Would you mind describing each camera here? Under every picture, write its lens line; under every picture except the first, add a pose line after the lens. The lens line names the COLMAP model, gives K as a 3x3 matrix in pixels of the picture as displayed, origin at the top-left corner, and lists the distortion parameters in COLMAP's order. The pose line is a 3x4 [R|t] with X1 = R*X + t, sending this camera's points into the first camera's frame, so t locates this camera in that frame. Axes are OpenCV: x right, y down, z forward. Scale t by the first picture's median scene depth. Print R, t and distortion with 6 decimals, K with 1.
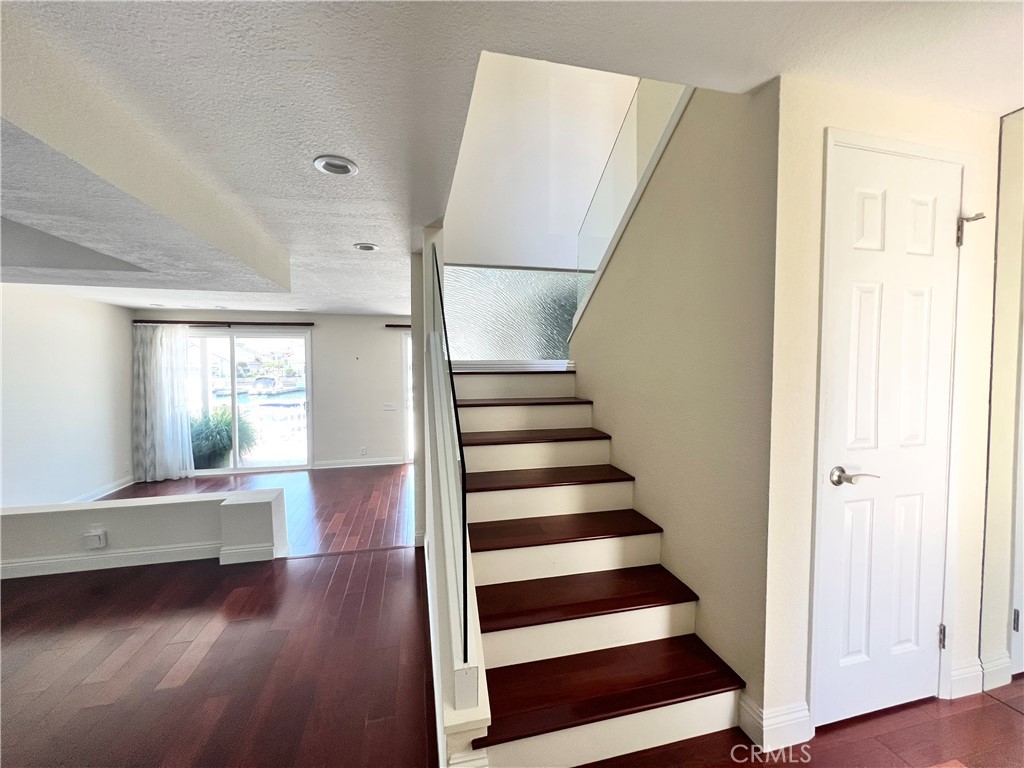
lens RADIAL K [[408.2, 0, 509.7], [0, 408.2, 382.7], [0, 0, 1]] dist [0.000897, 0.000160]
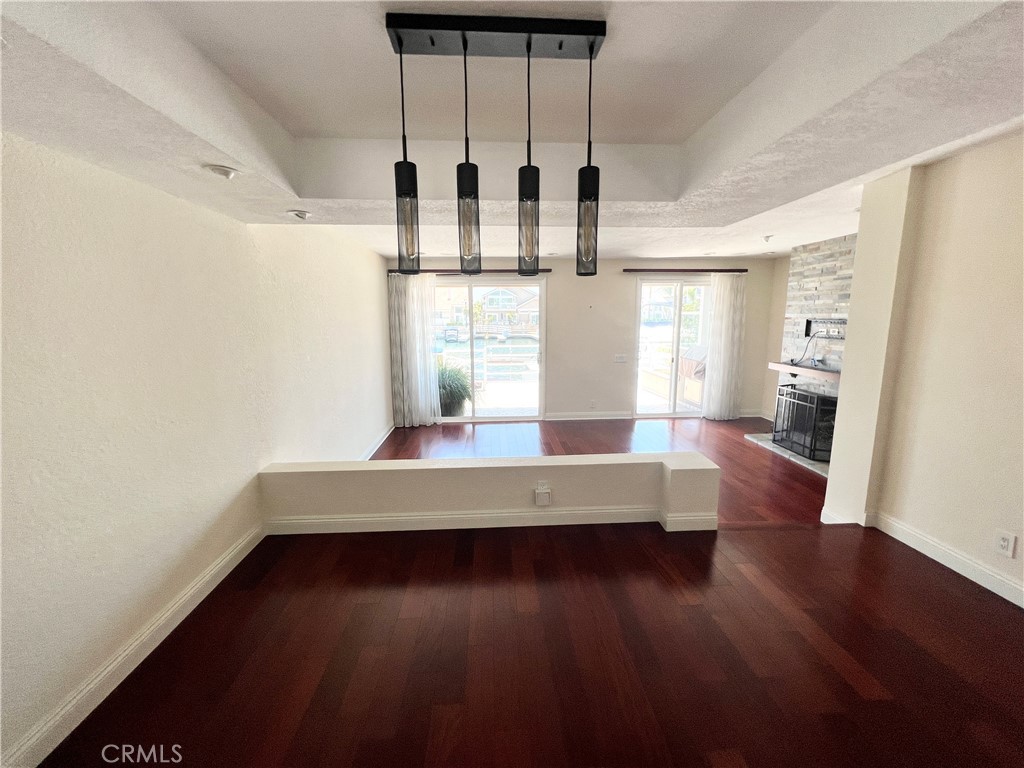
lens RADIAL K [[408.2, 0, 510.4], [0, 408.2, 385.8], [0, 0, 1]] dist [0.000897, 0.000160]
pose [[0.984825, 0.026805, -0.171469, -0.424030], [-0.003663, 0.990991, 0.133880, -0.005260], [0.173513, -0.131220, 0.976051, 0.028548]]
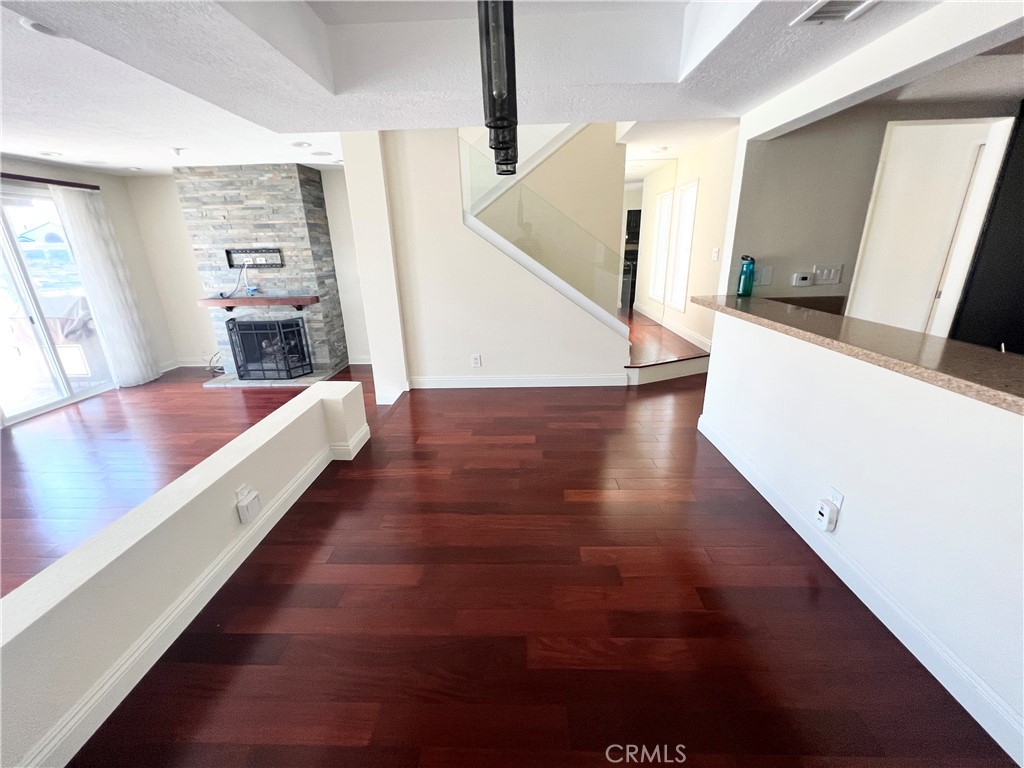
lens RADIAL K [[408.2, 0, 507.0], [0, 408.2, 385.0], [0, 0, 1]] dist [0.000897, 0.000160]
pose [[0.255048, -0.316765, 0.913570, -0.657983], [0.060015, 0.948181, 0.312010, 0.004746], [-0.965064, -0.024749, 0.260842, 0.190949]]
